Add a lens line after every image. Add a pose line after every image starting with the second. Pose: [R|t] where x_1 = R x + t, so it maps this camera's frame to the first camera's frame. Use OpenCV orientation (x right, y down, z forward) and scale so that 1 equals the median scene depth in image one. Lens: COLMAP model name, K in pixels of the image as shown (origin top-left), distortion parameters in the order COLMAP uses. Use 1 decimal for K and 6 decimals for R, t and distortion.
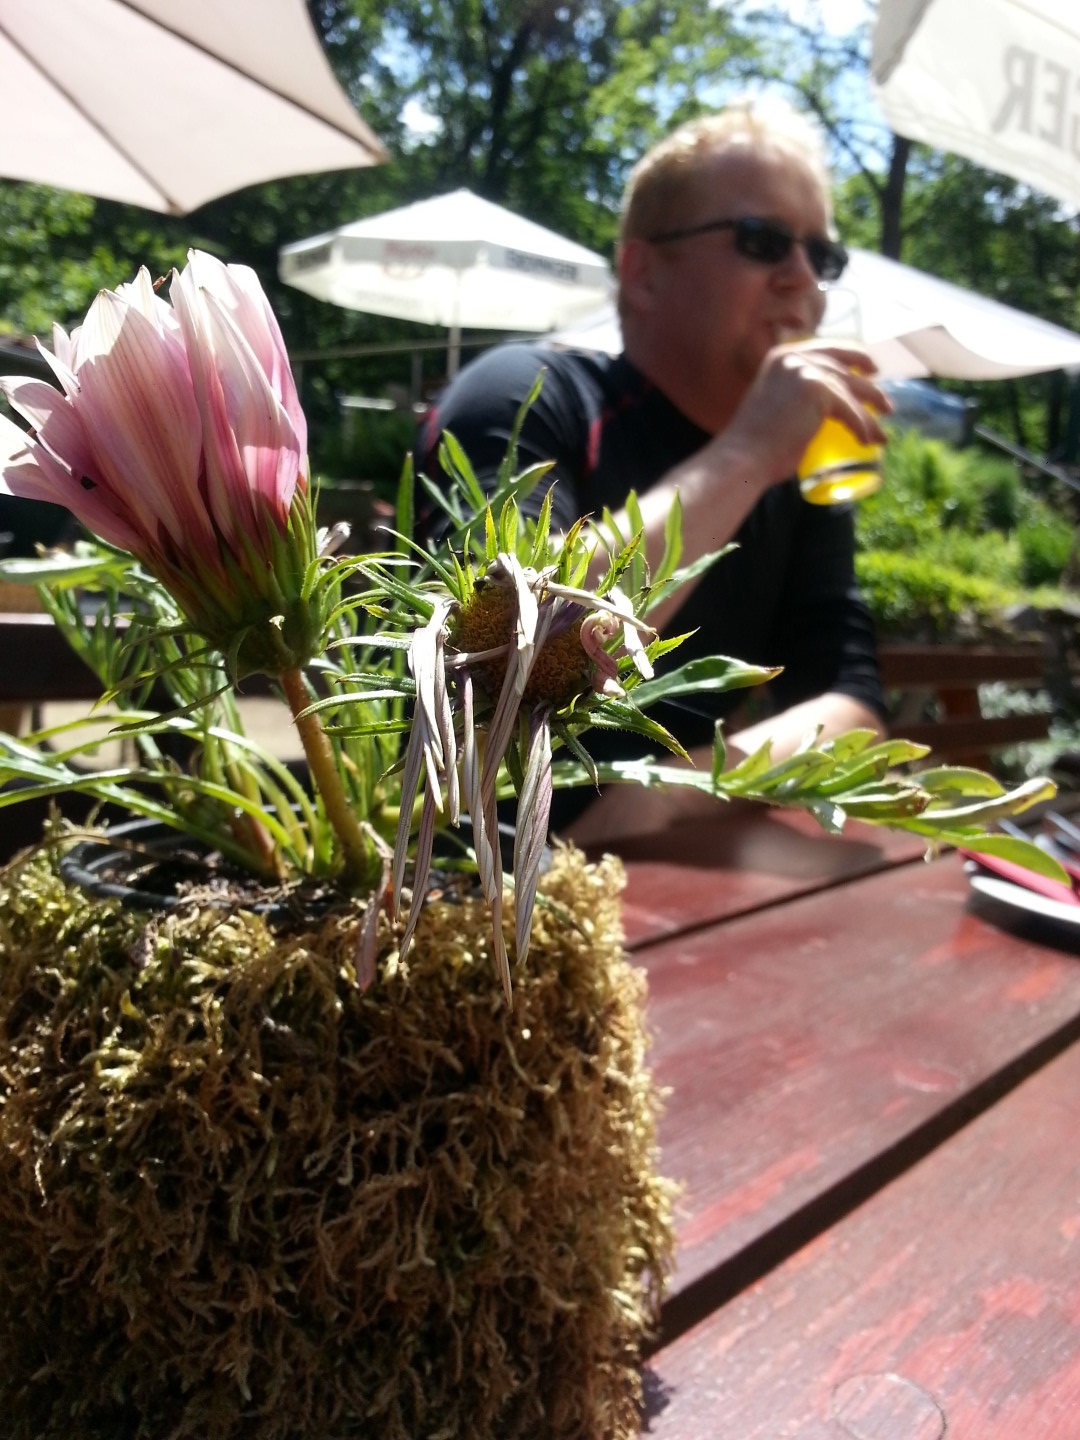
lens RADIAL K [[1175.3, 0, 540.0], [0, 1175.3, 720.0], [0, 0, 1]] dist [0.059678, -0.149660]
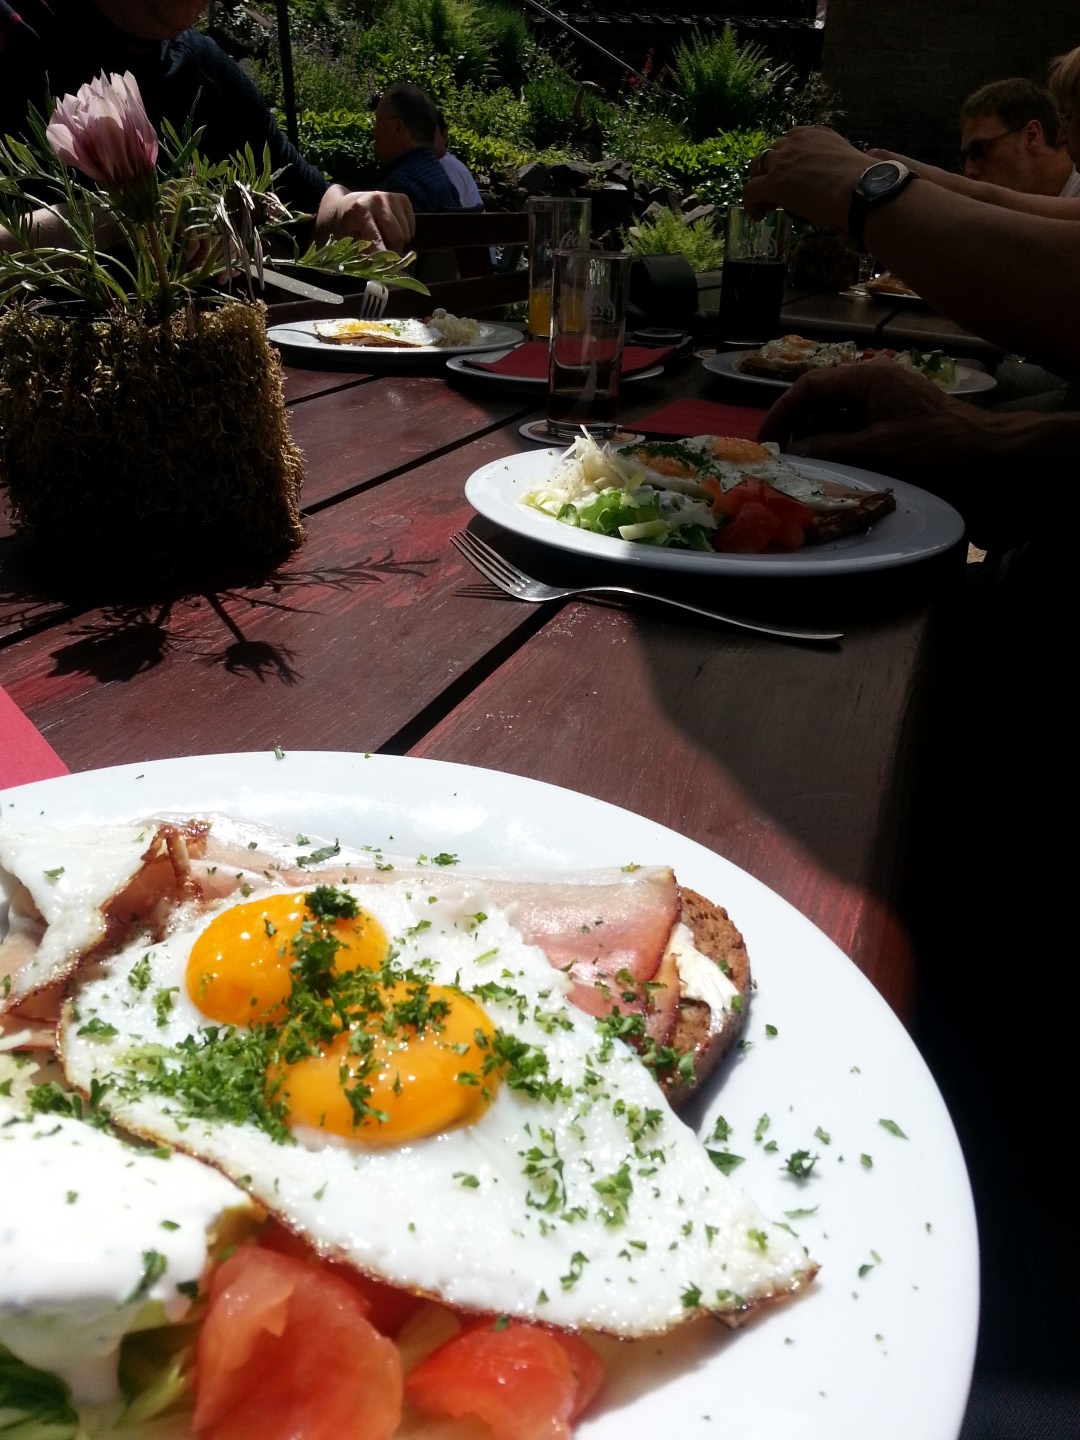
lens RADIAL K [[1175.3, 0, 540.0], [0, 1175.3, 720.0], [0, 0, 1]] dist [0.059678, -0.149660]
pose [[0.928469, -0.178820, 0.325529, -0.264621], [0.060455, 0.937540, 0.342584, 0.092832], [-0.366457, -0.298399, 0.881287, -1.246914]]
